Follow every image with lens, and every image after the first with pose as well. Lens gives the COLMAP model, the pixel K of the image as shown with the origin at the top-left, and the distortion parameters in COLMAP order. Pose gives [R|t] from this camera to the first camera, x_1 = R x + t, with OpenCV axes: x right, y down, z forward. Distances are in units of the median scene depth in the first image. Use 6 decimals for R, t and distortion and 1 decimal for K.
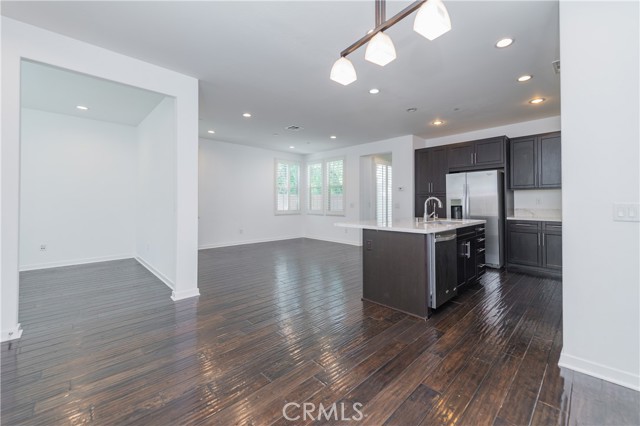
lens RADIAL K [[252.7, 0, 319.9], [0, 252.7, 200.4], [0, 0, 1]] dist [0.000637, 0.000028]
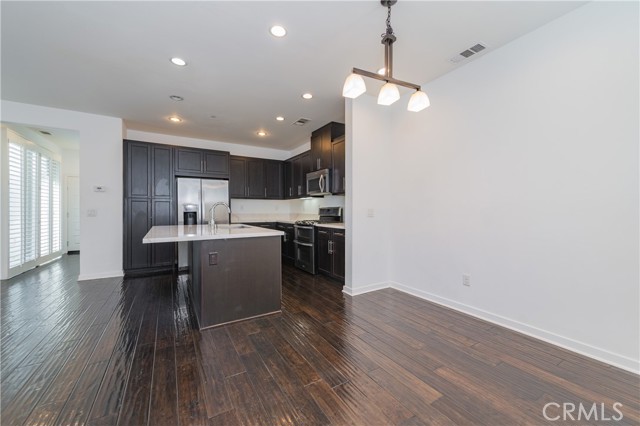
lens RADIAL K [[259.4, 0, 325.9], [0, 259.4, 211.2], [0, 0, 1]] dist [0.000996, 0.000043]
pose [[0.203423, -0.003108, 0.979086, -0.343514], [-0.012284, 0.999908, 0.005726, 0.008279], [-0.979014, -0.013192, 0.203366, 0.293075]]
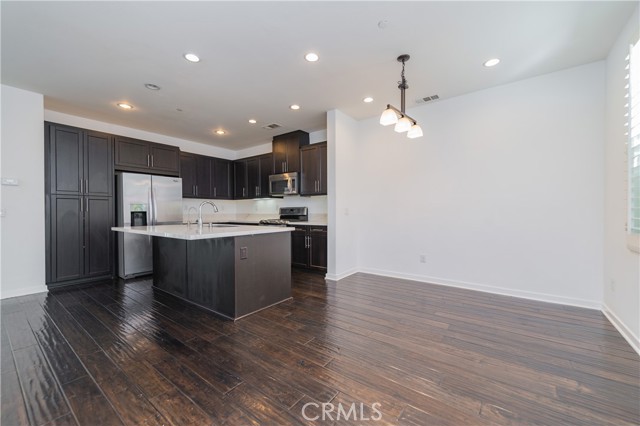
lens RADIAL K [[258.2, 0, 321.0], [0, 258.2, 214.1], [0, 0, 1]] dist [-0.000228, -0.000093]
pose [[-0.173320, -0.006383, 0.984845, -0.454605], [-0.010169, 0.999937, 0.004691, 0.020862], [-0.984813, -0.009202, -0.173374, 0.554218]]
